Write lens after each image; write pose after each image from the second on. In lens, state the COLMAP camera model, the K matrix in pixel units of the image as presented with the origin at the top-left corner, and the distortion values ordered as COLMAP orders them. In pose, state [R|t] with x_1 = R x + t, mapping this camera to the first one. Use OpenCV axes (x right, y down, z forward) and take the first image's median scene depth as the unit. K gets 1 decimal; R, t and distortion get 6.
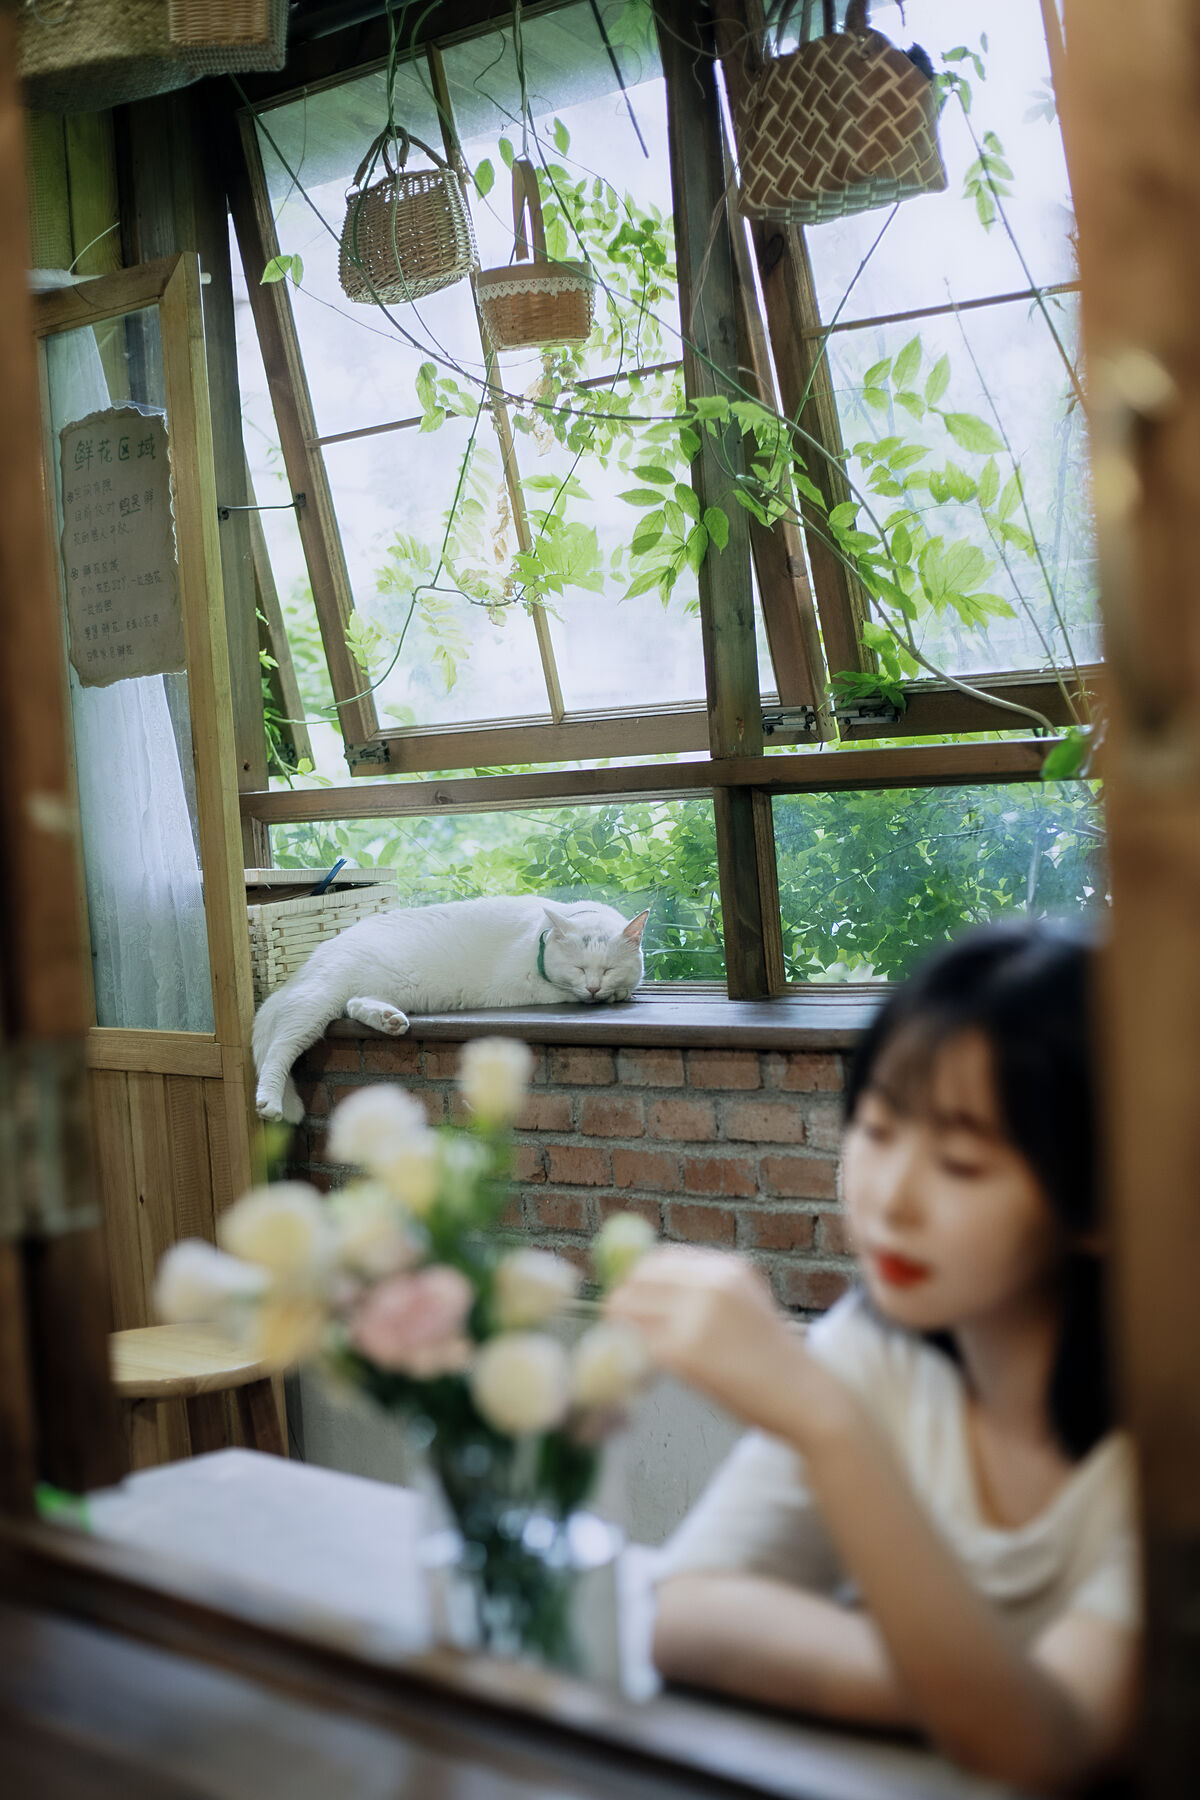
lens RADIAL K [[2689.4, 0, 600.0], [0, 2689.4, 900.0], [0, 0, 1]] dist [-0.082360, -0.082105]
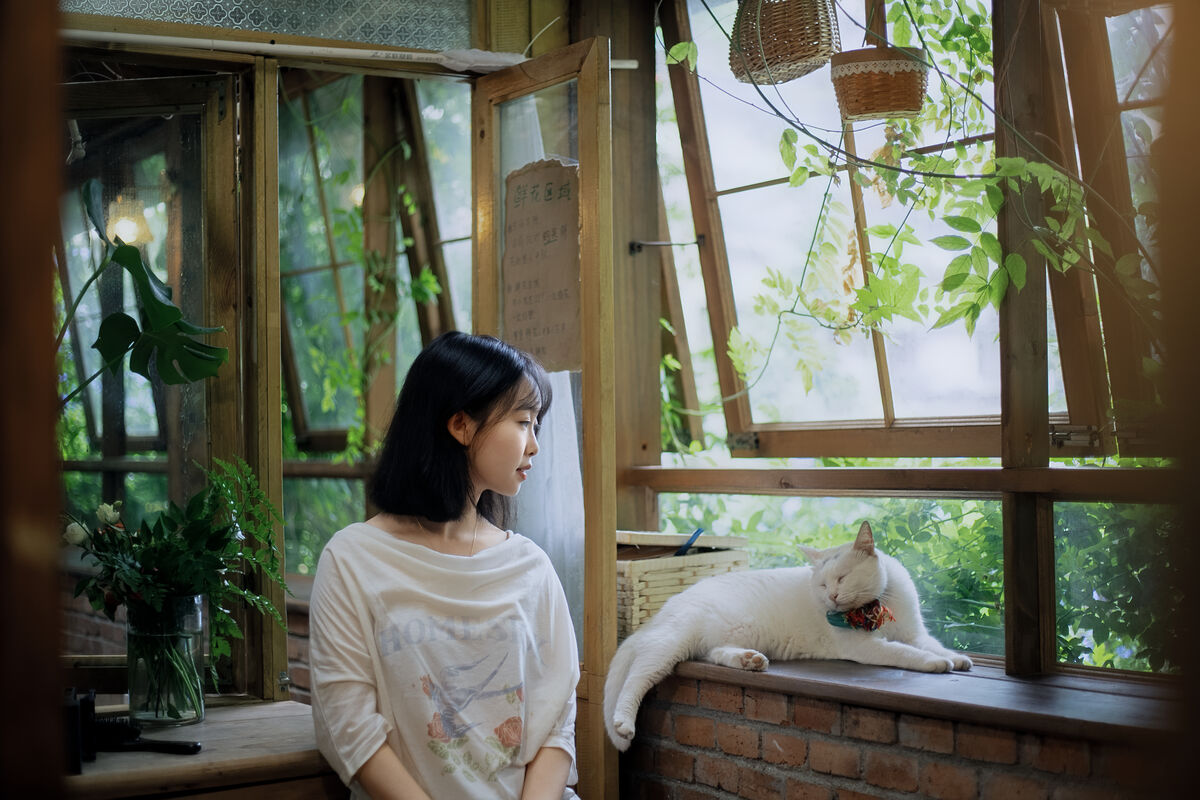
lens RADIAL K [[1793.0, 0, 600.0], [0, 1793.0, 400.0], [0, 0, 1]] dist [-0.082360, -0.082105]
pose [[0.972879, 0.052823, -0.225200, 0.041980], [-0.067844, 0.995921, -0.059484, -0.022234], [0.221140, 0.073149, 0.972495, 0.192122]]
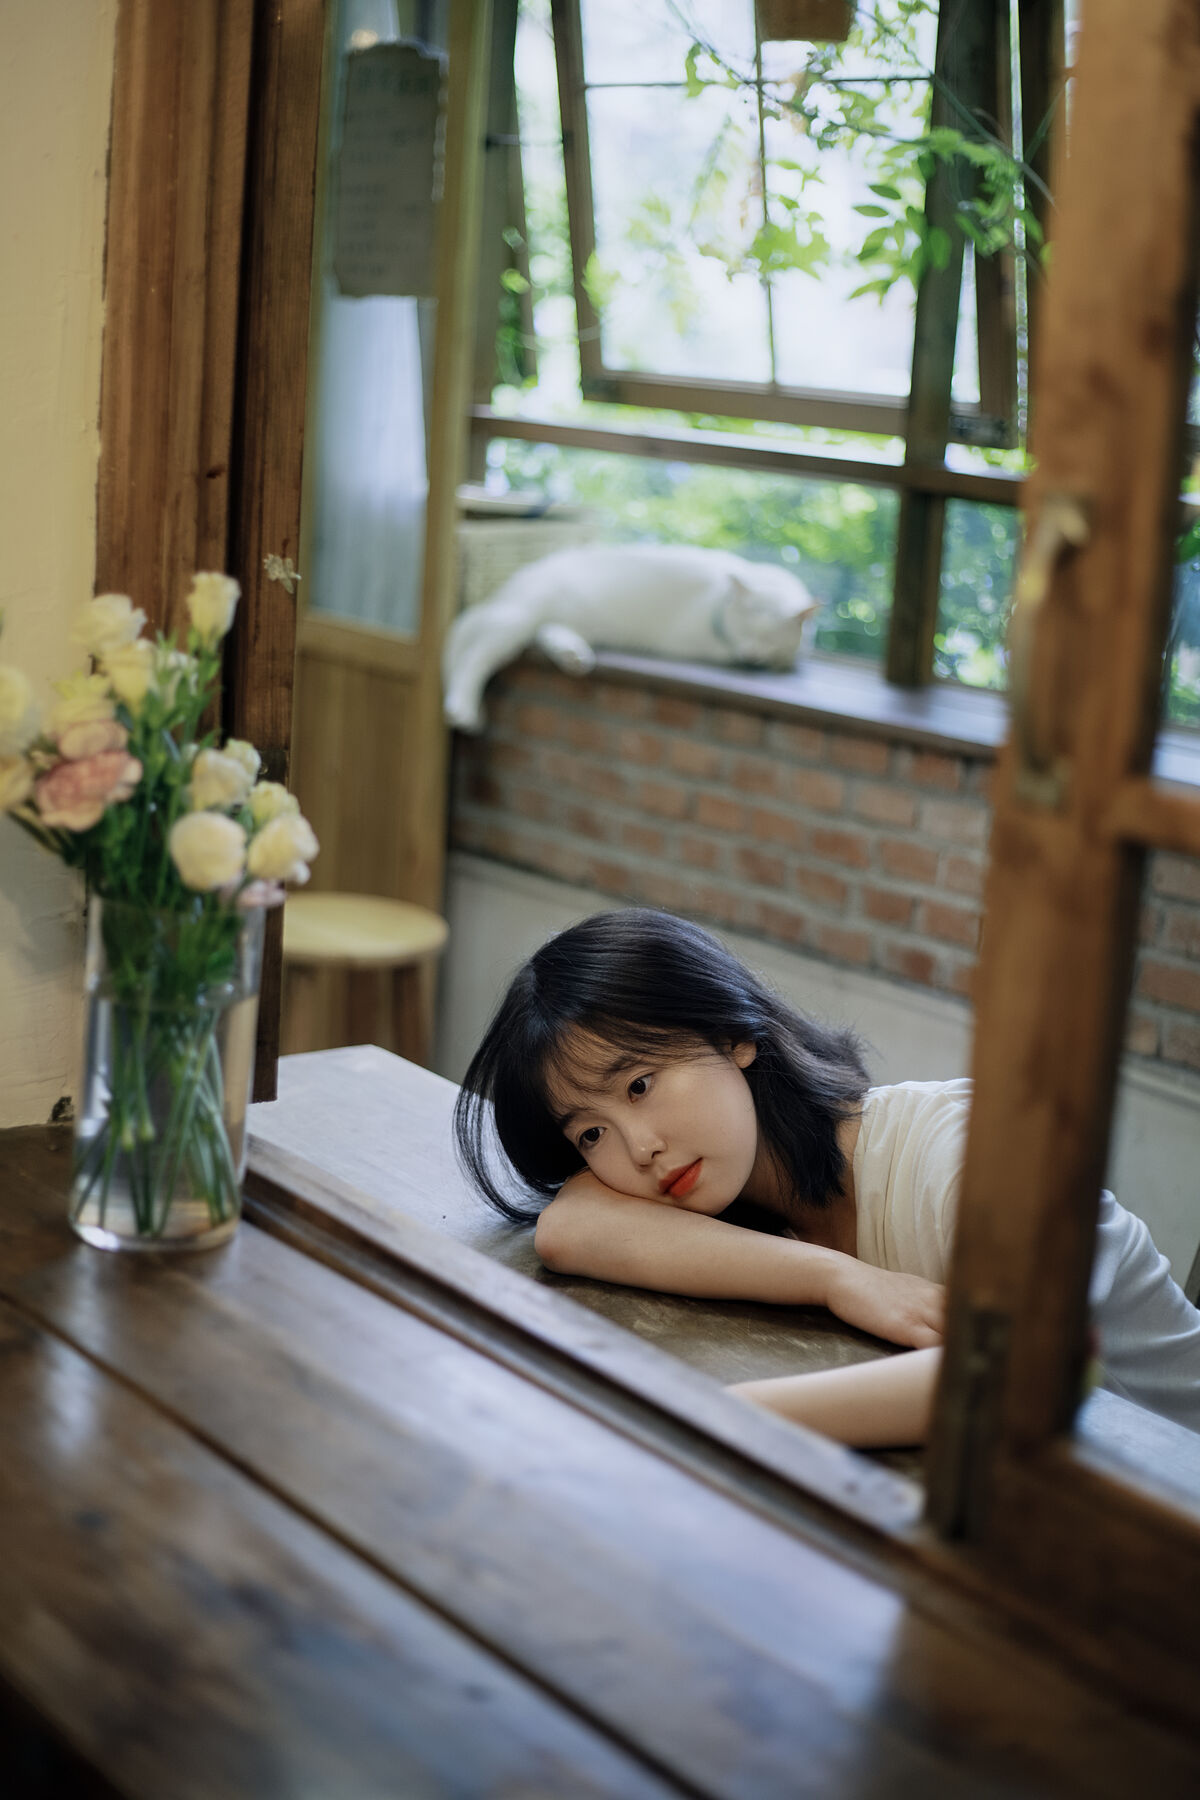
lens RADIAL K [[2689.4, 0, 600.0], [0, 2689.4, 900.0], [0, 0, 1]] dist [-0.082360, -0.082105]
pose [[0.986064, 0.152938, -0.065480, 0.019150], [-0.139430, 0.974424, 0.176228, -0.050565], [0.090757, -0.164642, 0.982169, -0.092784]]
